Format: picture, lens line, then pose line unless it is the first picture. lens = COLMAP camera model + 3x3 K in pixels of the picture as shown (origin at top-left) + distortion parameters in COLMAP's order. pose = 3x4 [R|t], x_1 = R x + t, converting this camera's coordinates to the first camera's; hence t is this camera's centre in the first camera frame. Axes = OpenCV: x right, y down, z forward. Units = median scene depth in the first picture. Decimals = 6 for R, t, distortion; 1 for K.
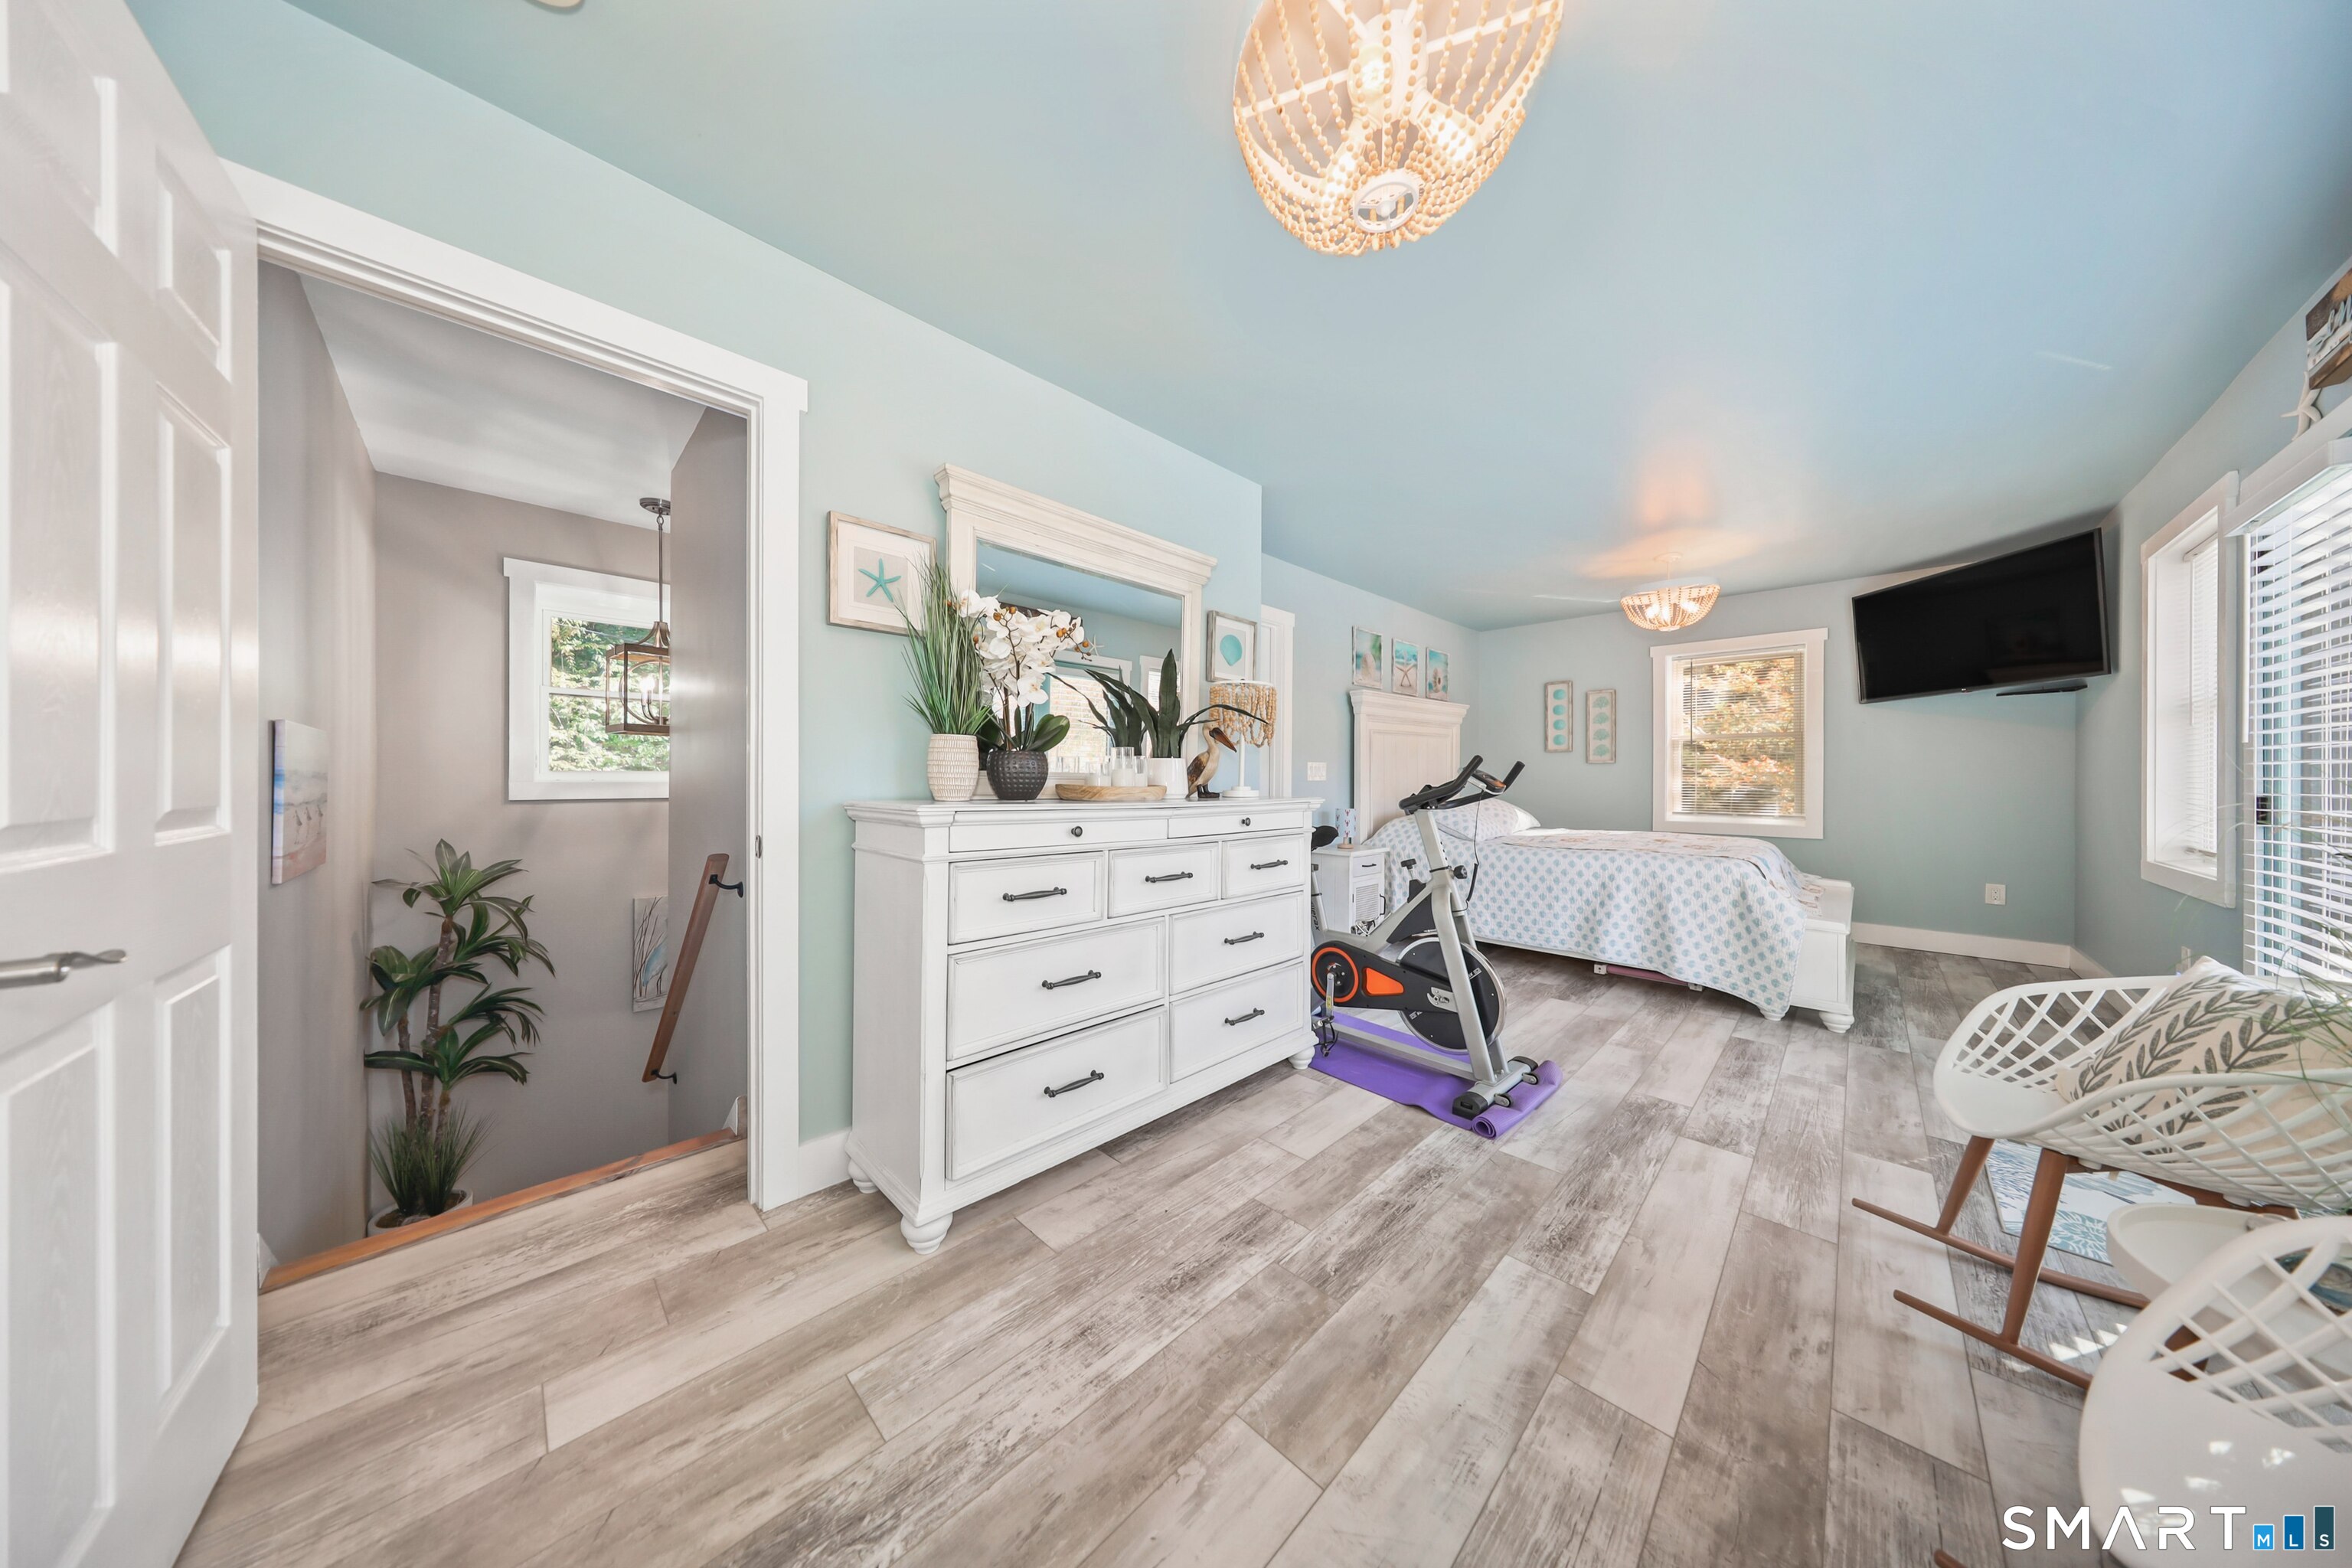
lens RADIAL K [[685.3, 0, 1168.8], [0, 685.3, 778.2], [0, 0, 1]] dist [-0.000955, 0.000011]
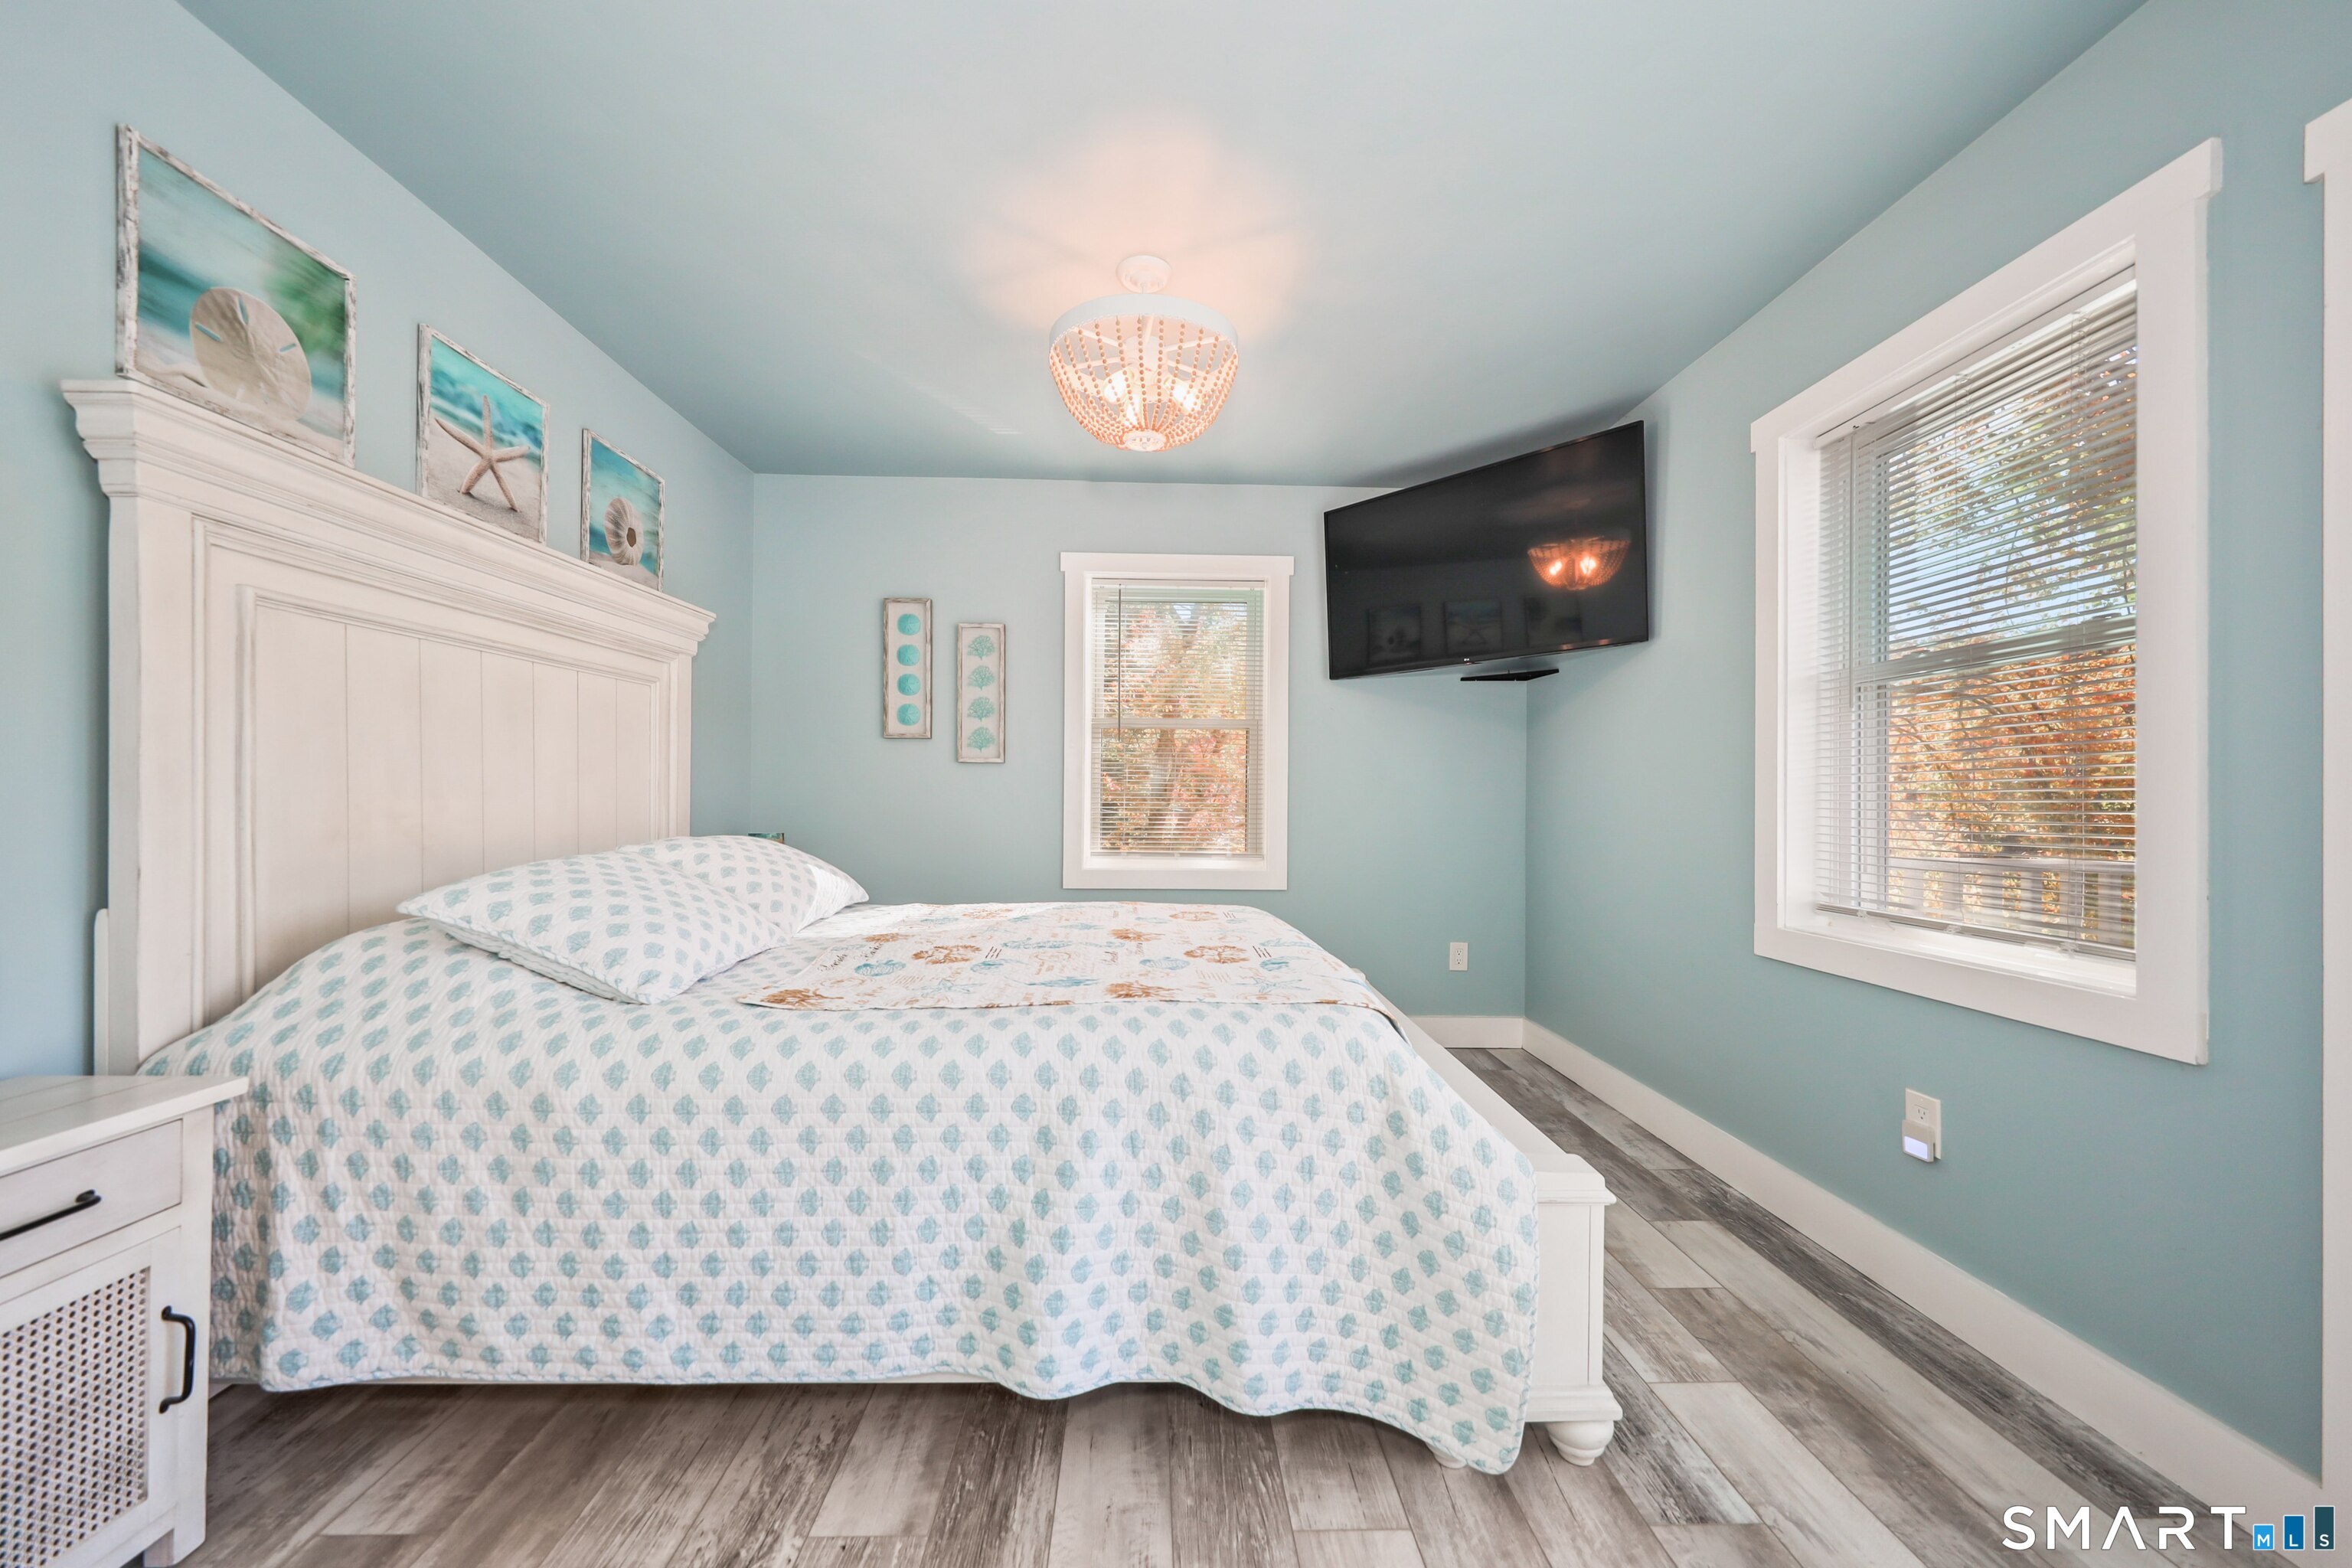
lens RADIAL K [[870.1, 0, 1166.2], [0, 870.1, 807.9], [0, 0, 1]] dist [-0.000887, -0.000253]
pose [[0.689873, -0.002102, 0.723928, 0.419558], [-0.007437, 0.999922, 0.009991, 0.008237], [-0.723892, -0.012276, 0.689804, 0.743507]]
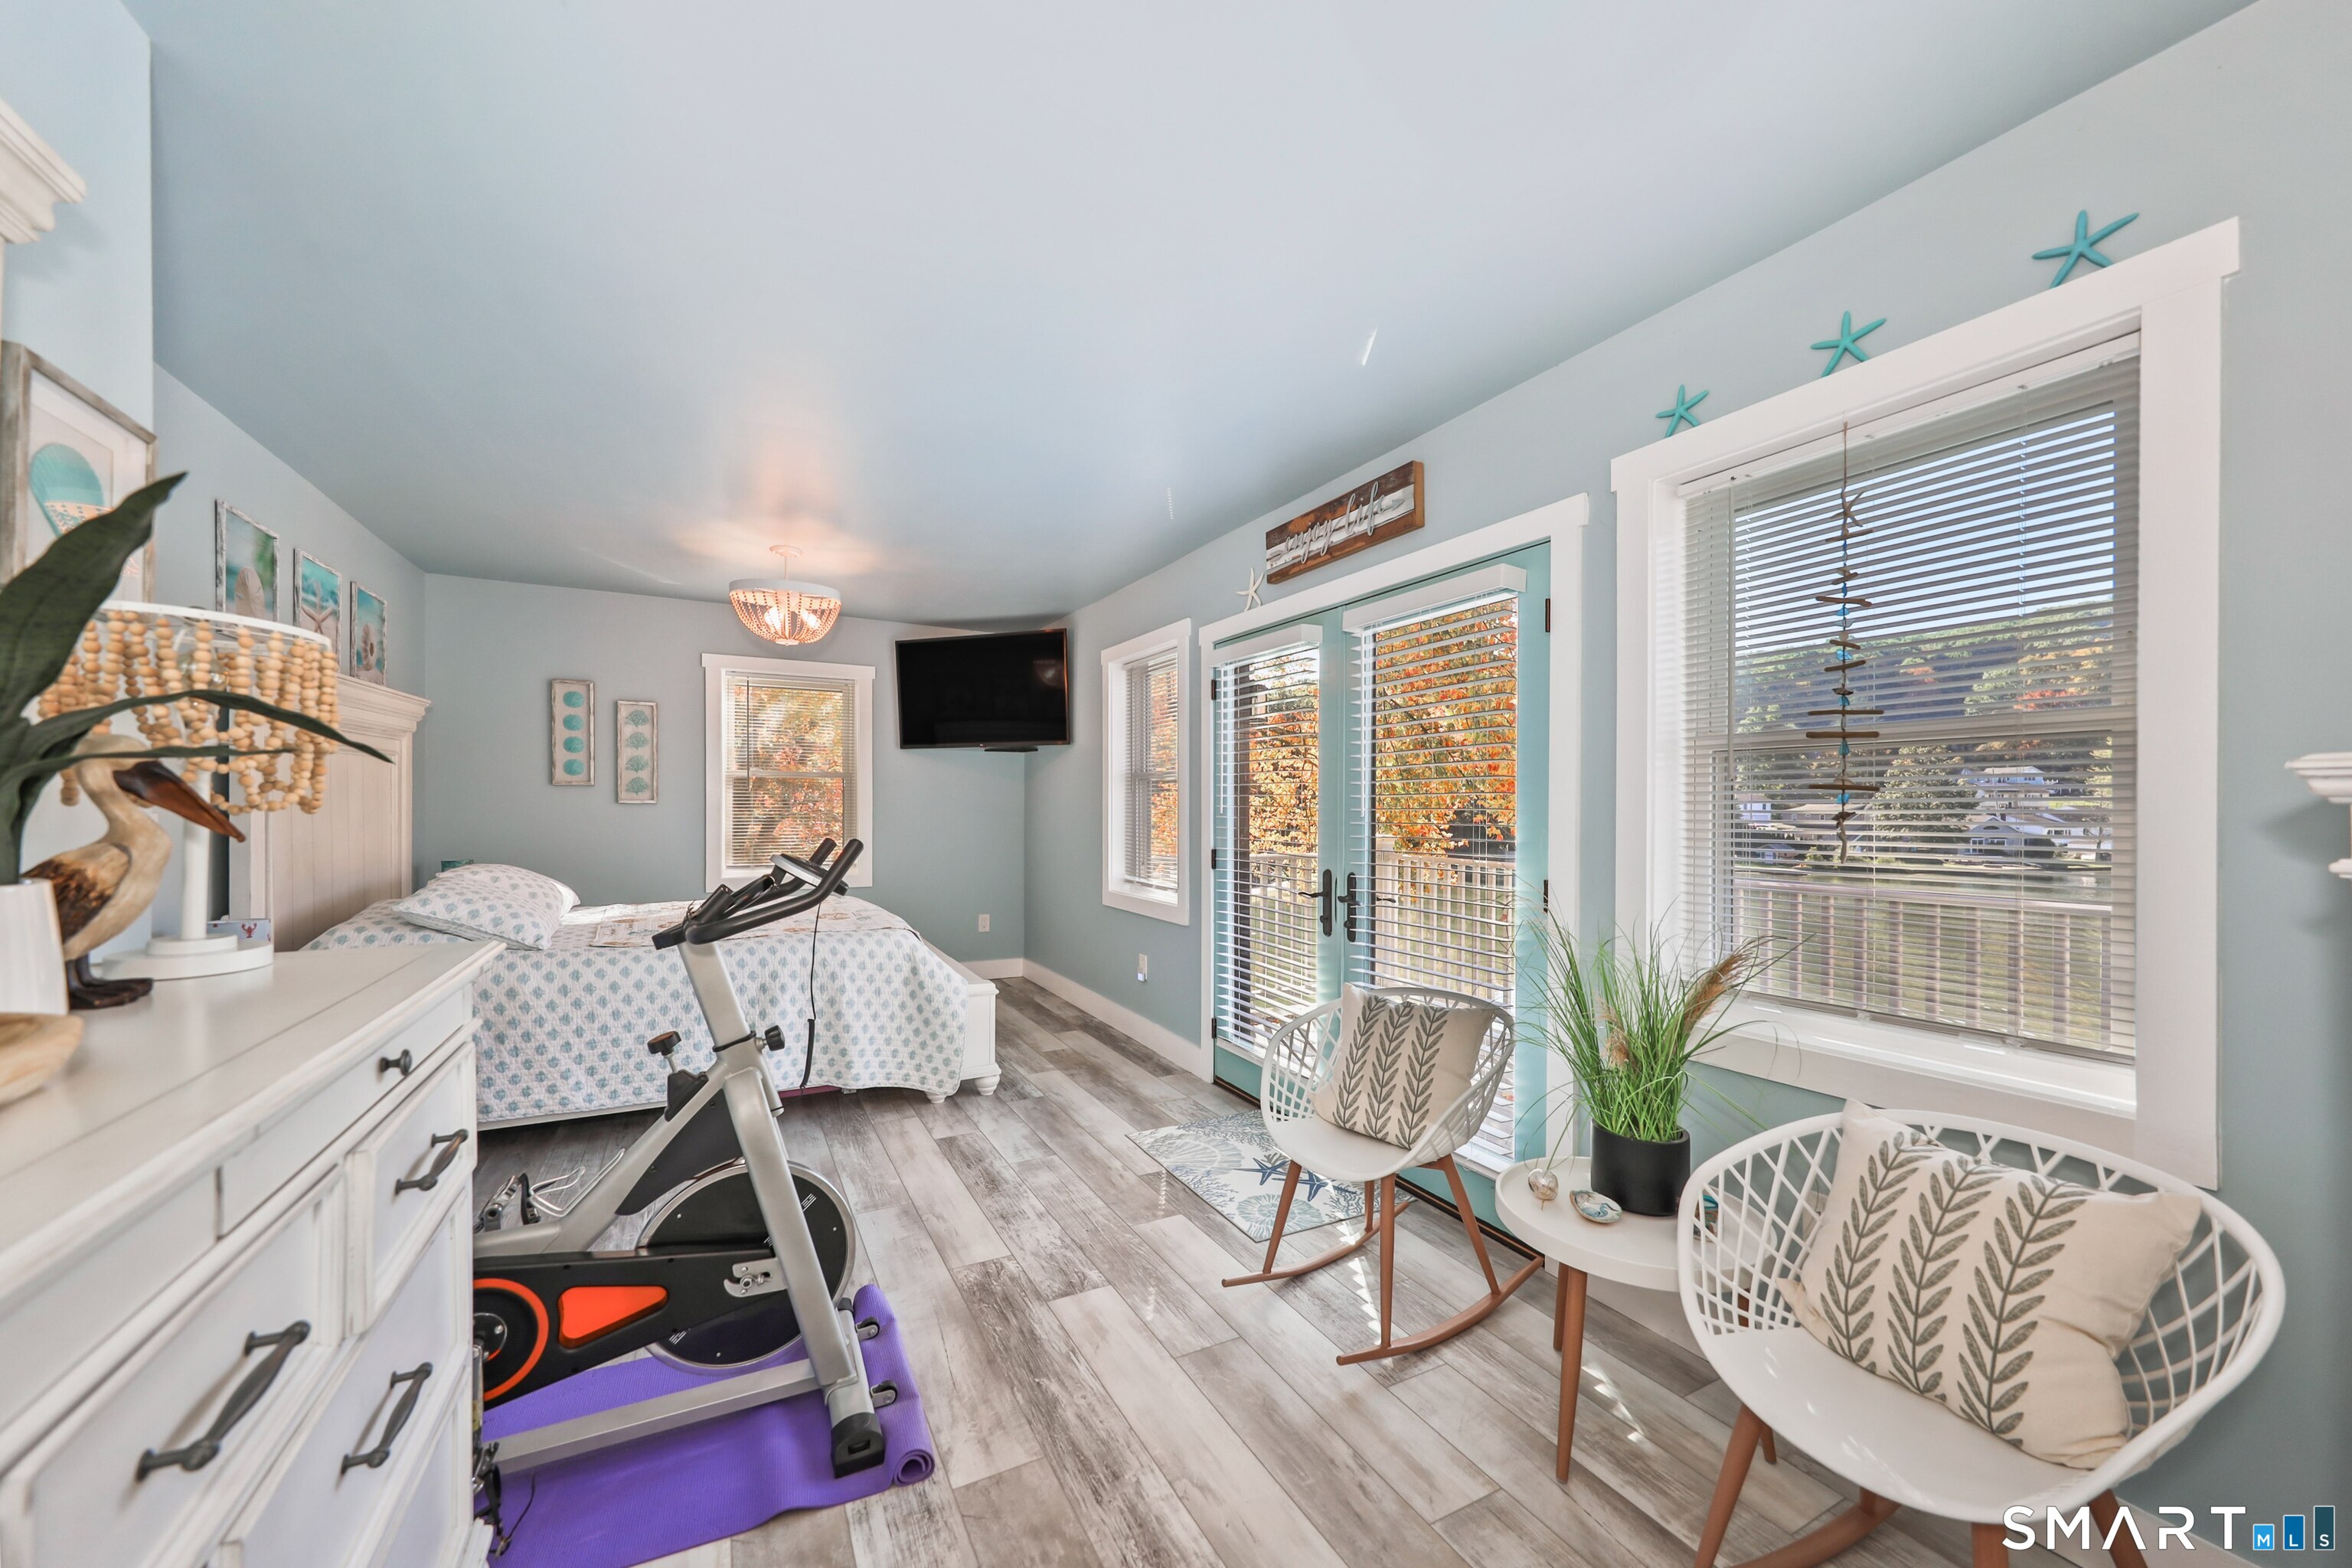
lens RADIAL K [[870.1, 0, 1166.2], [0, 870.1, 807.9], [0, 0, 1]] dist [-0.000887, -0.000253]
pose [[0.297212, -0.003406, 0.954805, -0.119665], [-0.005791, 0.999969, 0.005370, -0.042657], [-0.954794, -0.007125, 0.297183, 0.345240]]
